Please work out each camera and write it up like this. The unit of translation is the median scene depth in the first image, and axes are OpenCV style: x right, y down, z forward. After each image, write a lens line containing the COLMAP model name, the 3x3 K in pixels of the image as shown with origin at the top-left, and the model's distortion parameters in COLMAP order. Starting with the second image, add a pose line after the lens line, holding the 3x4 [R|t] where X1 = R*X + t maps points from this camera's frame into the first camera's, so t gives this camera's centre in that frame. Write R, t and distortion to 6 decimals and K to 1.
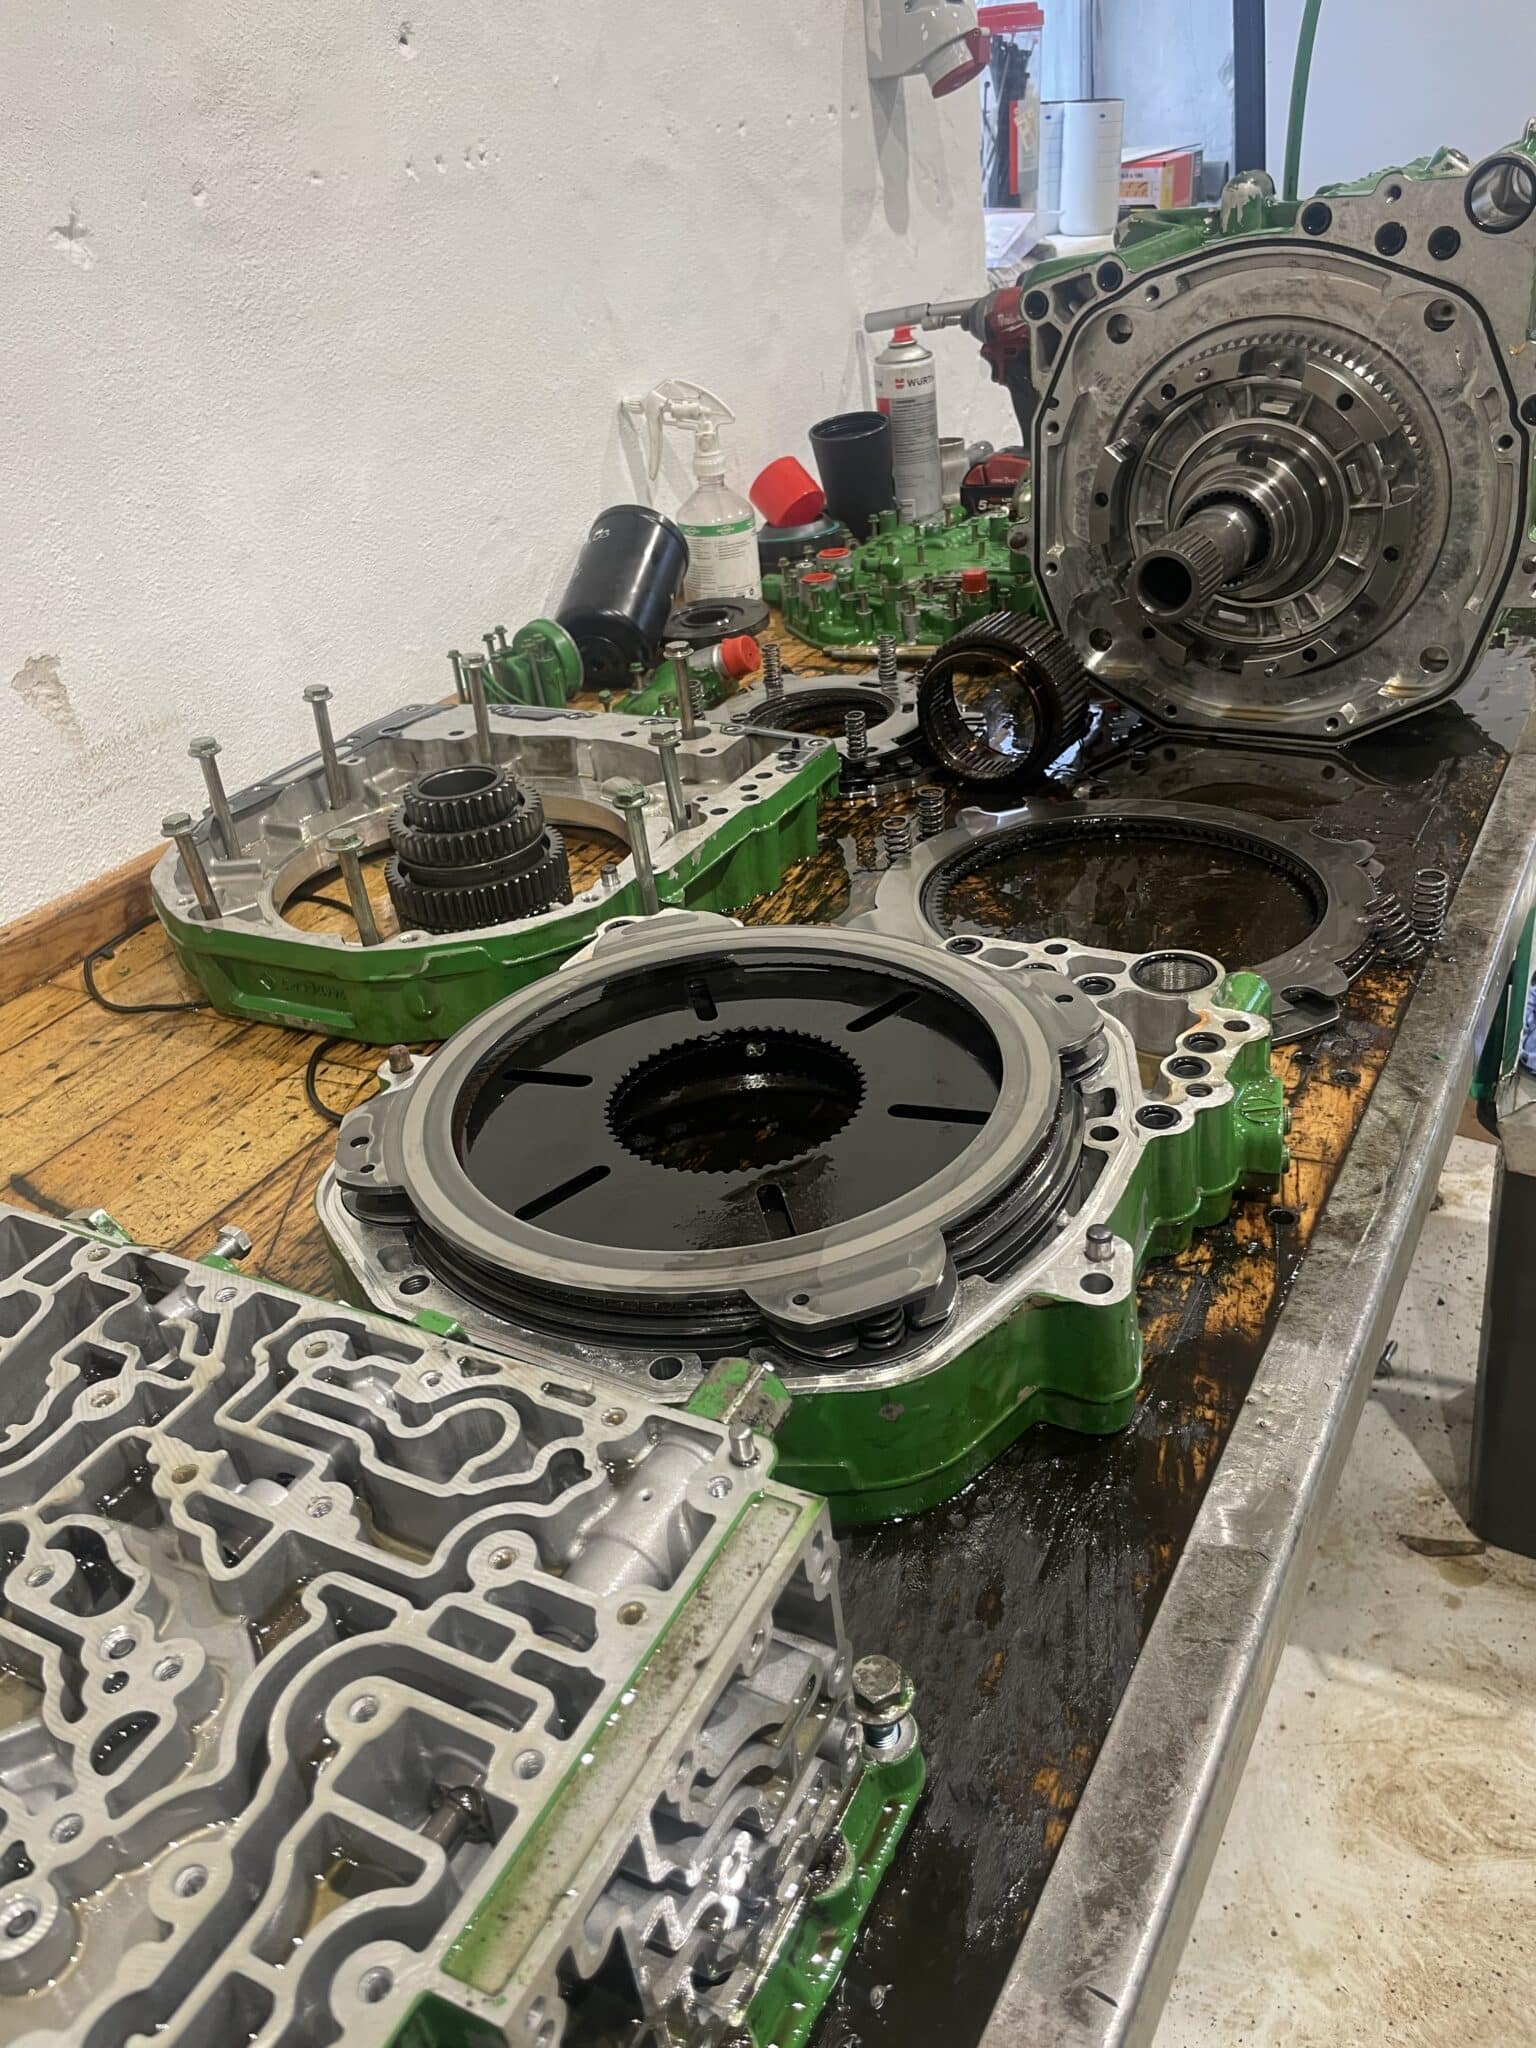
lens RADIAL K [[1518.8, 0, 768.0], [0, 1518.8, 1024.0], [0, 0, 1]] dist [0.080576, -0.104537]
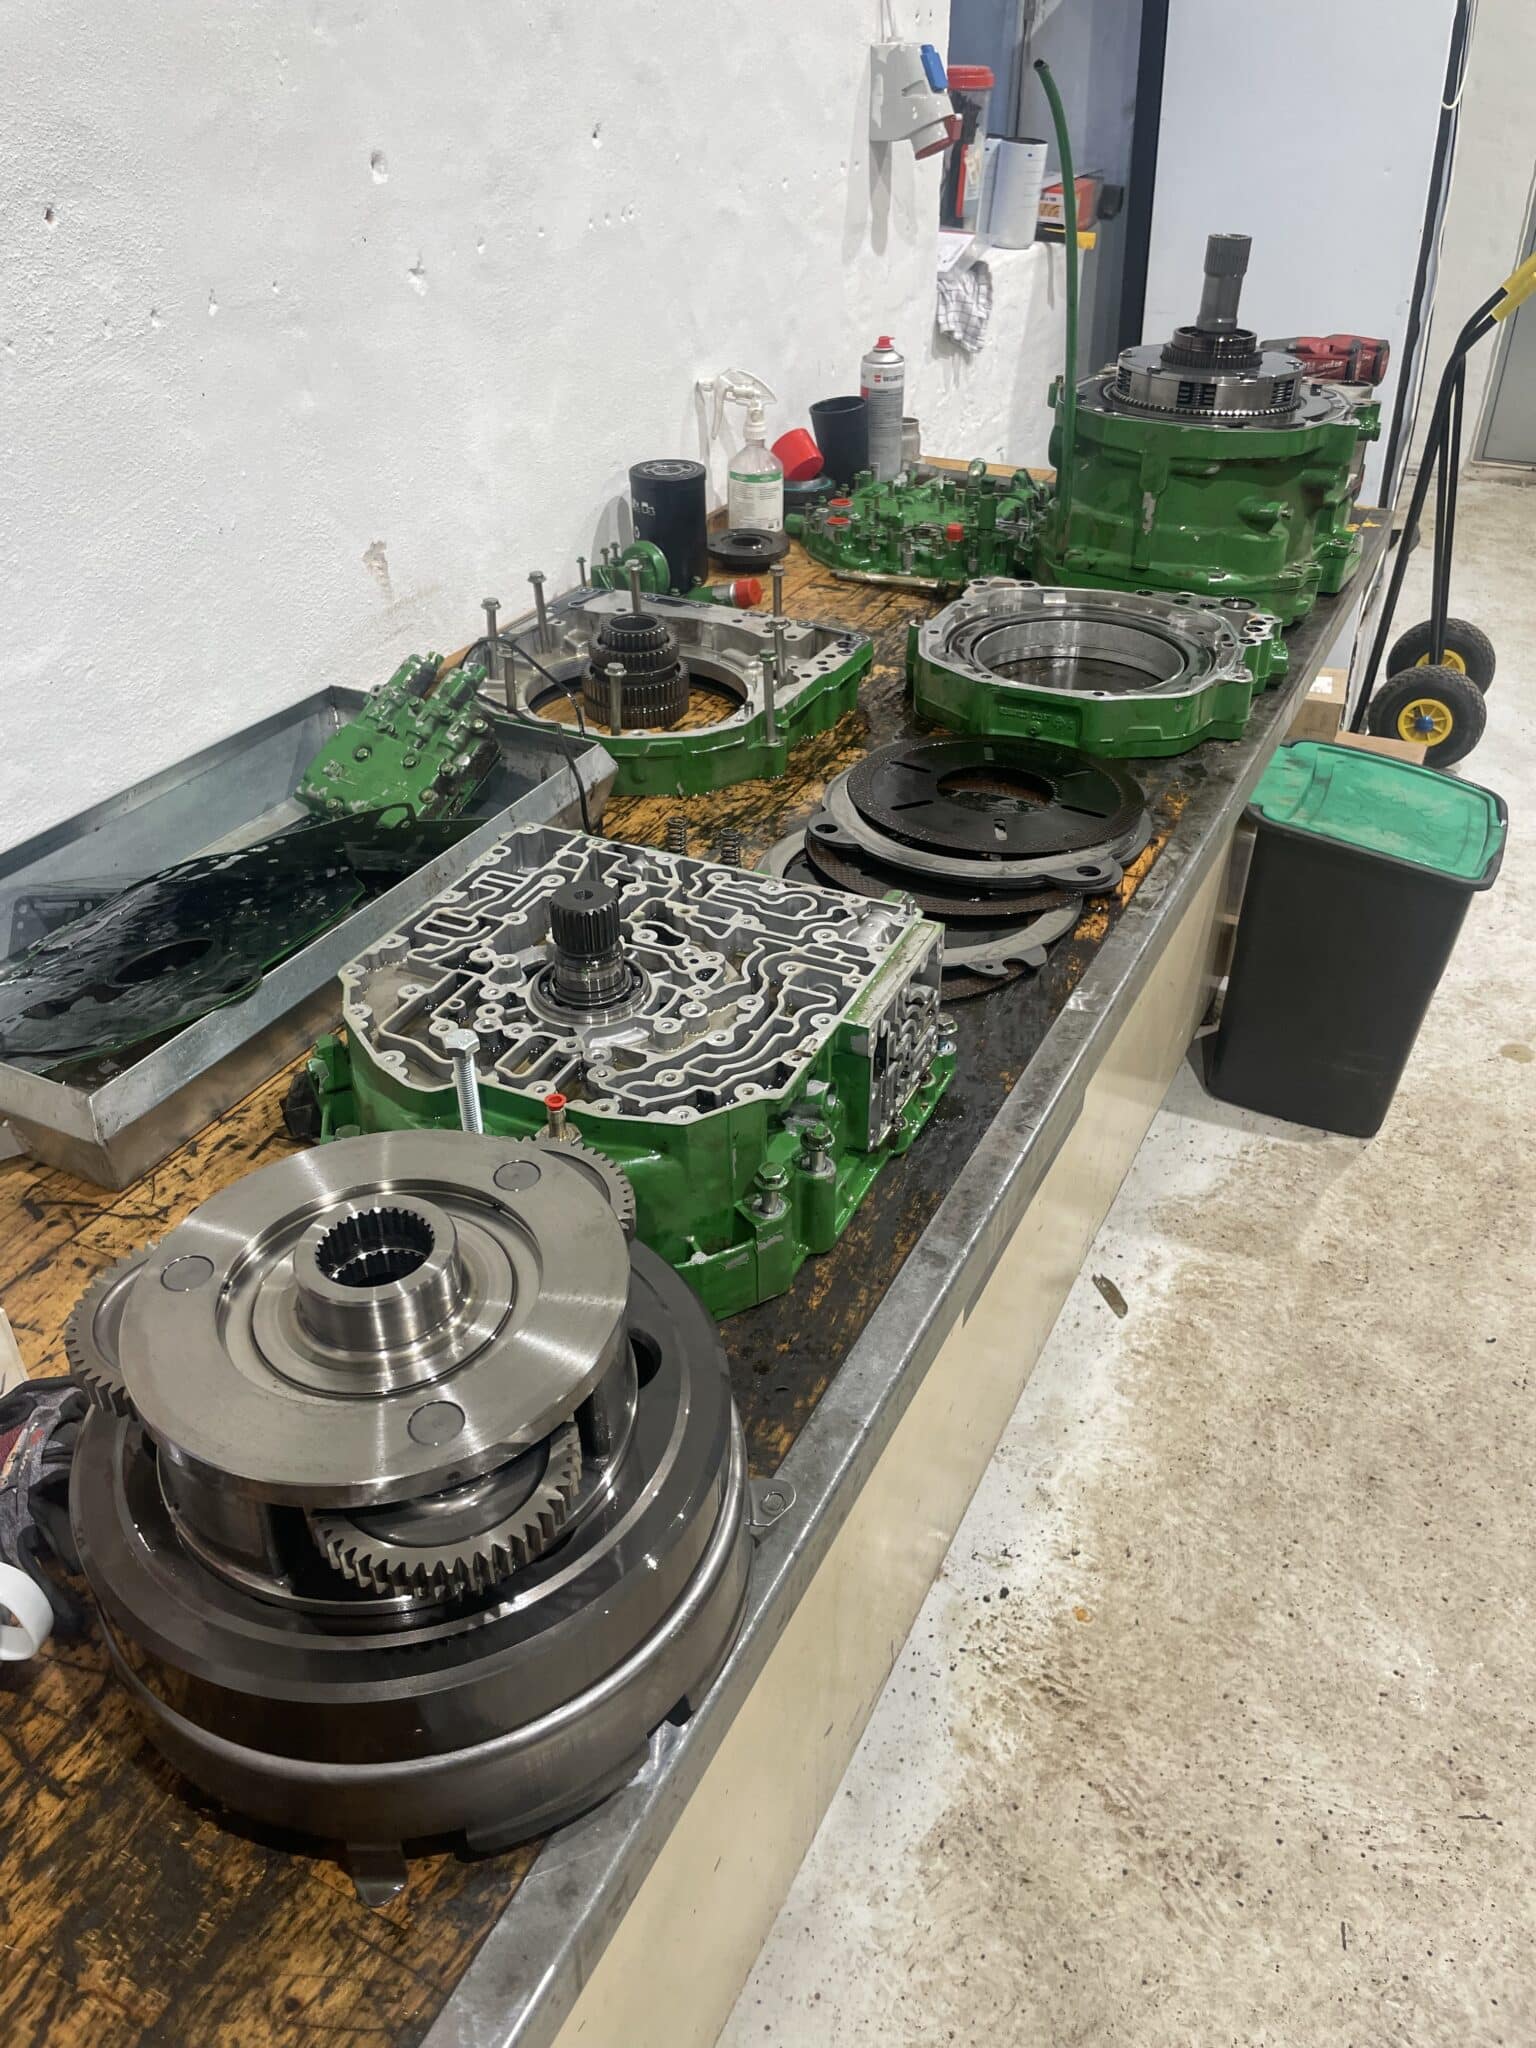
lens RADIAL K [[1693.0, 0, 723.8], [0, 1693.0, 1019.2], [0, 0, 1]] dist [0.133628, -0.170623]
pose [[0.992567, 0.060896, 0.105364, -0.383168], [-0.064435, 0.997455, 0.030510, 0.243861], [-0.103238, -0.037072, 0.993966, -1.132237]]
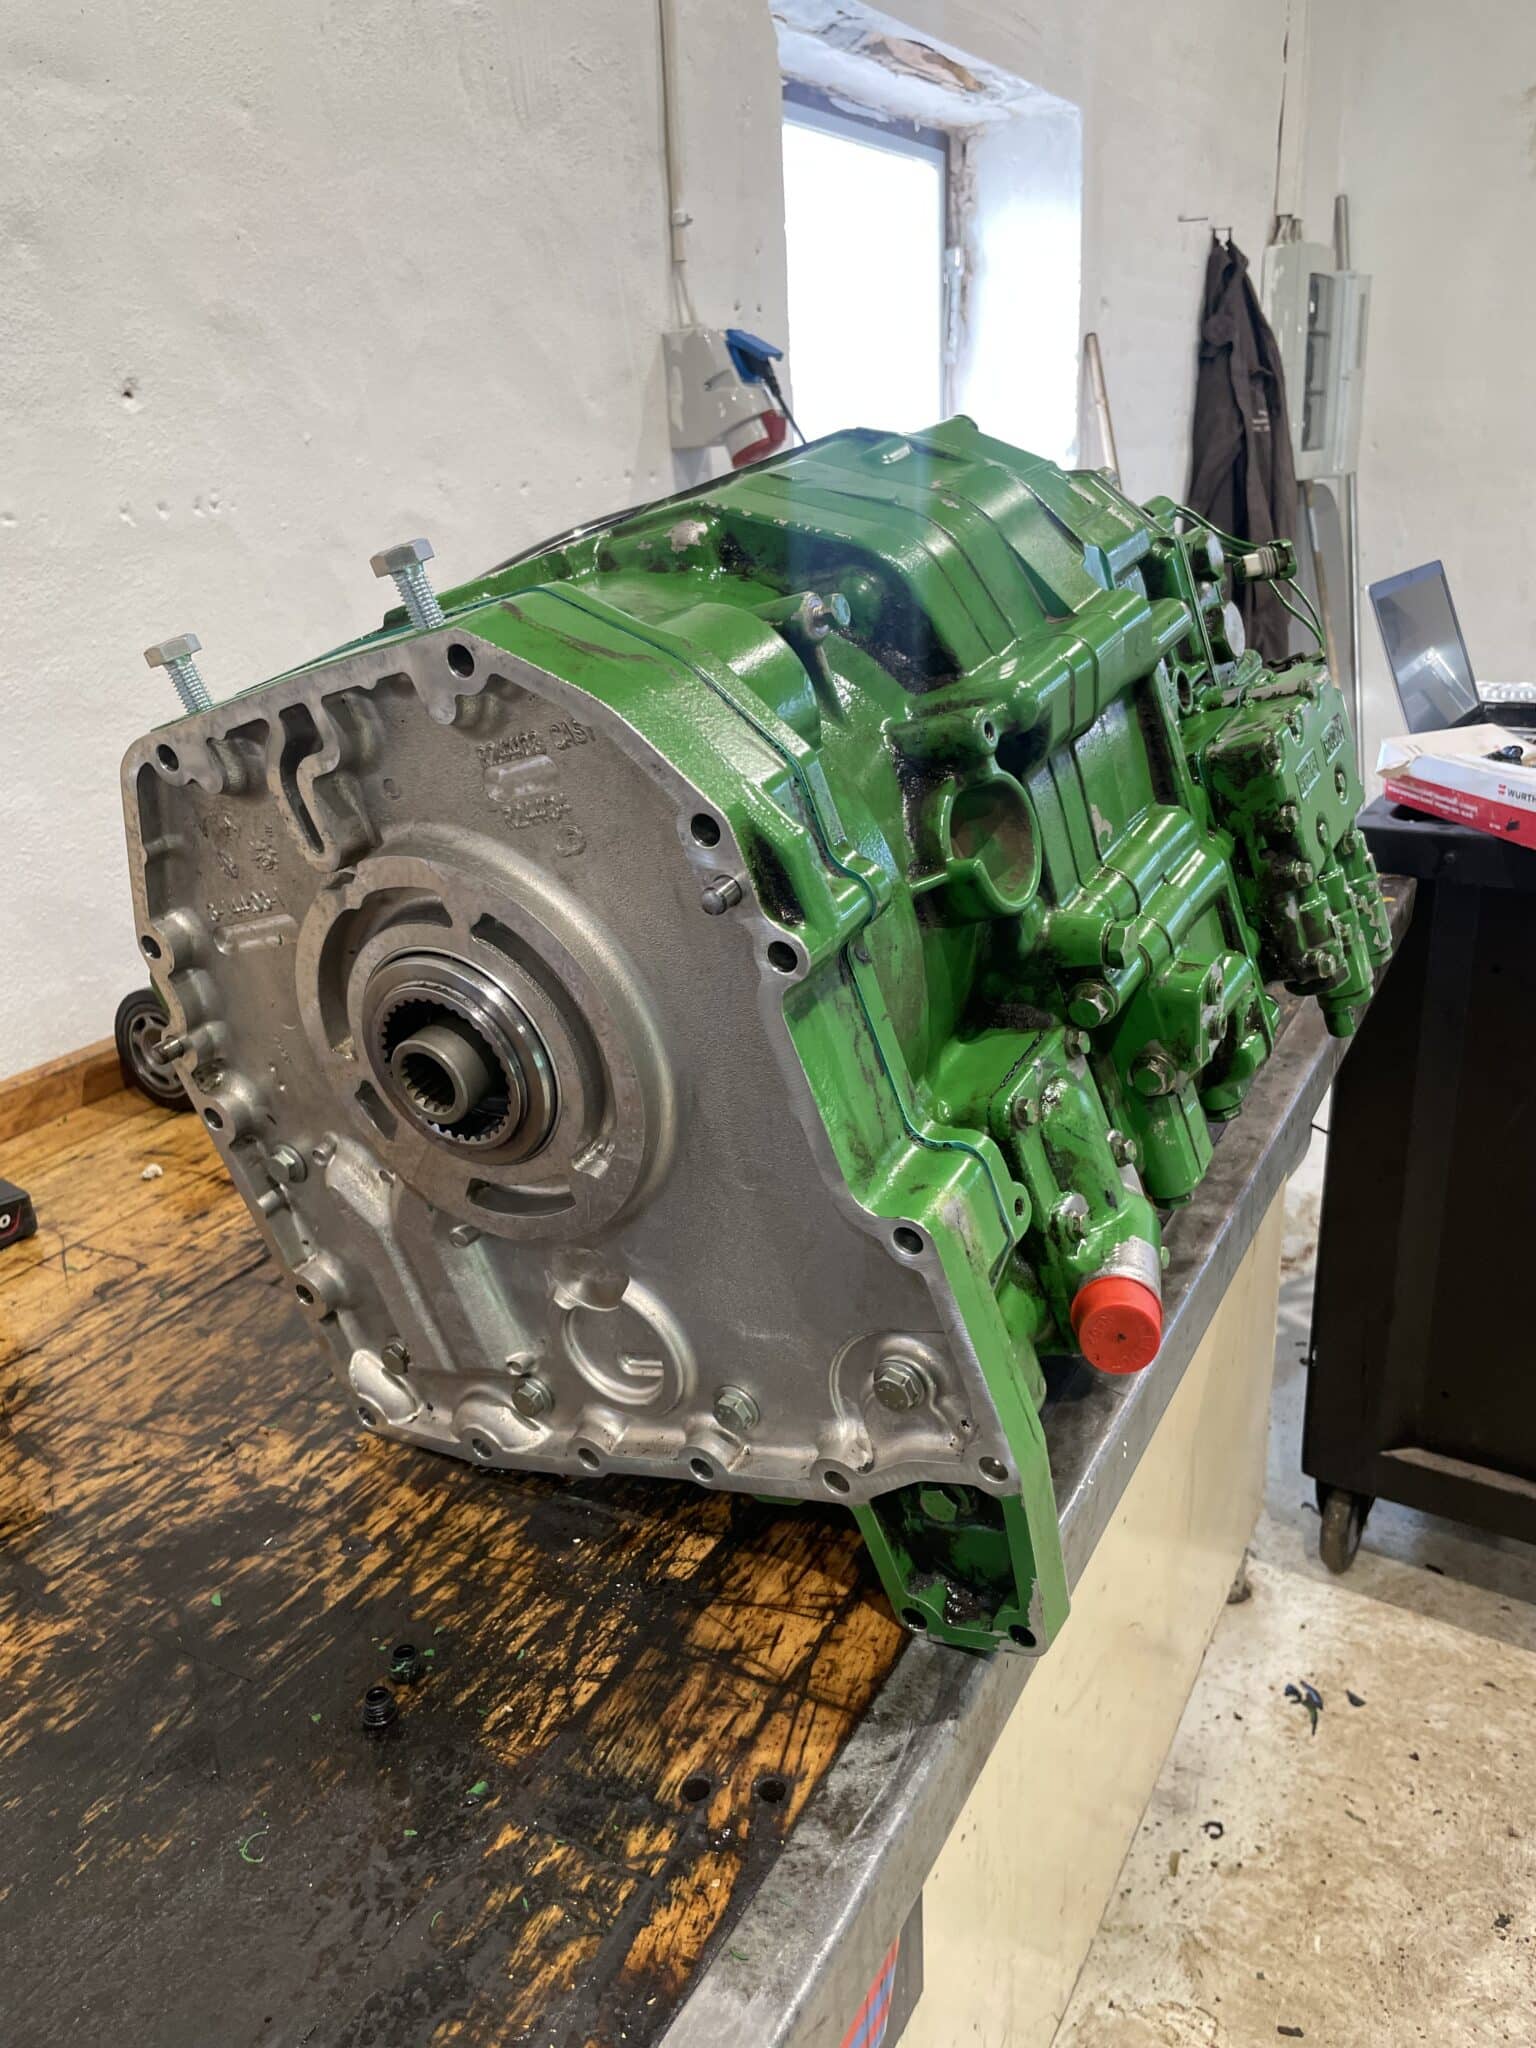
lens RADIAL K [[1518.8, 0, 768.0], [0, 1518.8, 1024.0], [0, 0, 1]] dist [0.080576, -0.104537]
pose [[0.998592, 0.049982, 0.017786, 0.293052], [-0.046234, 0.984311, -0.170274, -0.135786], [-0.026017, 0.169212, 0.985236, 0.114628]]
